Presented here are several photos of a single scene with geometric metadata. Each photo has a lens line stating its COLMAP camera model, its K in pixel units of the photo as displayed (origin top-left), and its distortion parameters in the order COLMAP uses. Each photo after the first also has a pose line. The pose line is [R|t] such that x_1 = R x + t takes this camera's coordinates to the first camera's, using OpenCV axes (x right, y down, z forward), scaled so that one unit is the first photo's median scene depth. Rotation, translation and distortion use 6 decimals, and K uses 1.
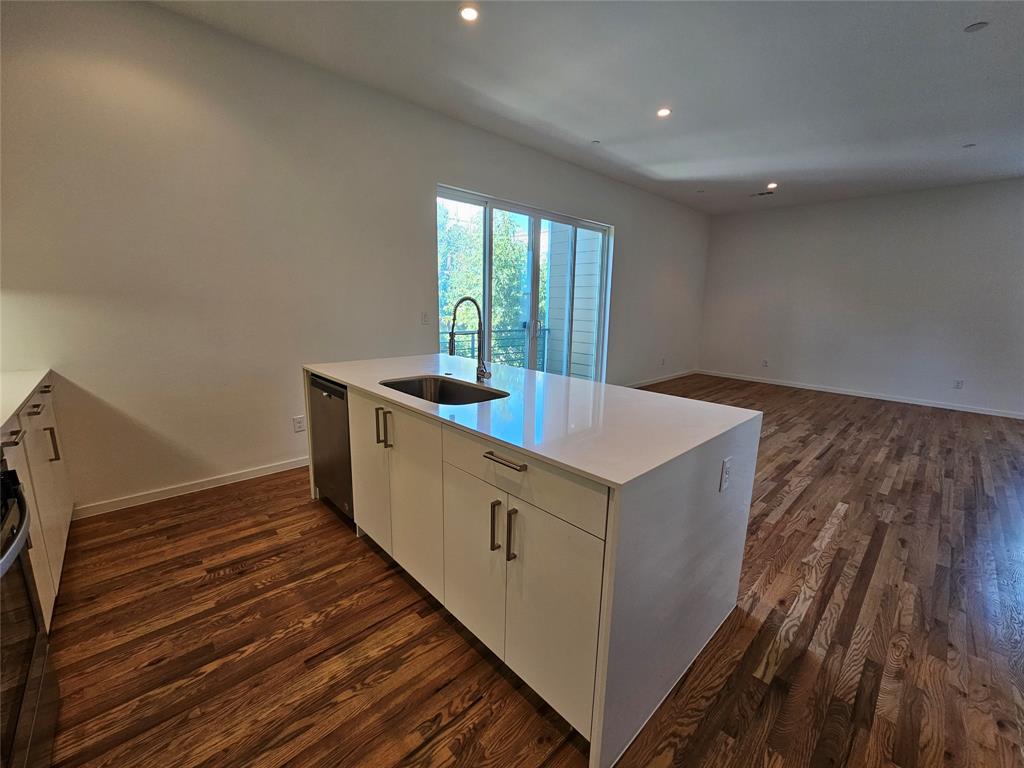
lens RADIAL K [[417.6, 0, 519.3], [0, 417.6, 383.5], [0, 0, 1]] dist [-0.001290, -0.000192]
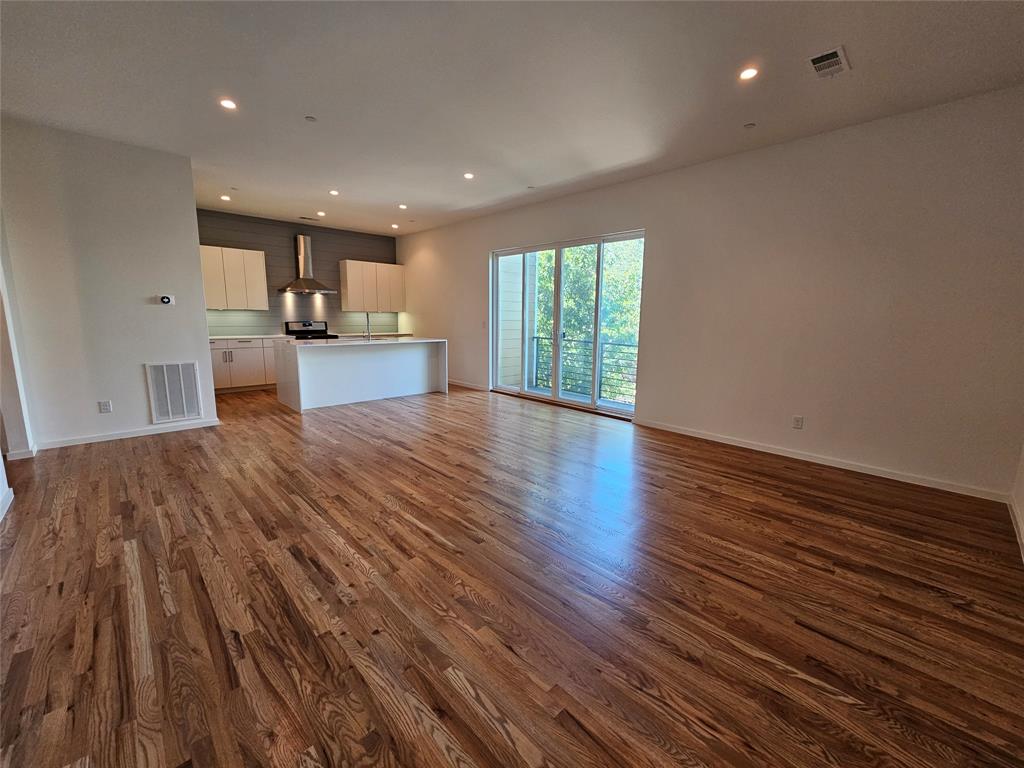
lens RADIAL K [[417.6, 0, 519.3], [0, 417.6, 383.5], [0, 0, 1]] dist [-0.001290, -0.000192]
pose [[0.009873, 0.140531, -0.990027, 3.601269], [-0.207406, 0.968832, 0.135454, -0.409148], [0.978205, 0.204000, 0.038712, 2.479025]]
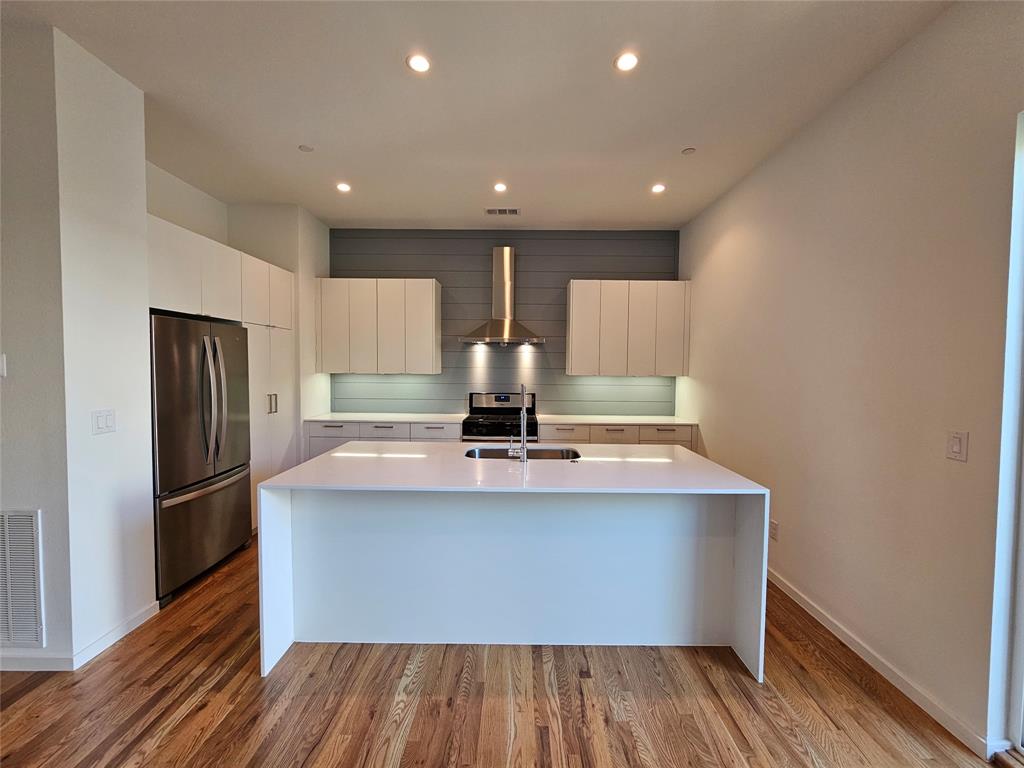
lens RADIAL K [[418.6, 0, 515.4], [0, 418.6, 381.2], [0, 0, 1]] dist [-0.002016, -0.000199]
pose [[-0.697496, -0.000164, -0.716588, 0.868626], [-0.161483, 0.974314, 0.156957, -0.464569], [0.698156, 0.225194, -0.679607, 2.091474]]
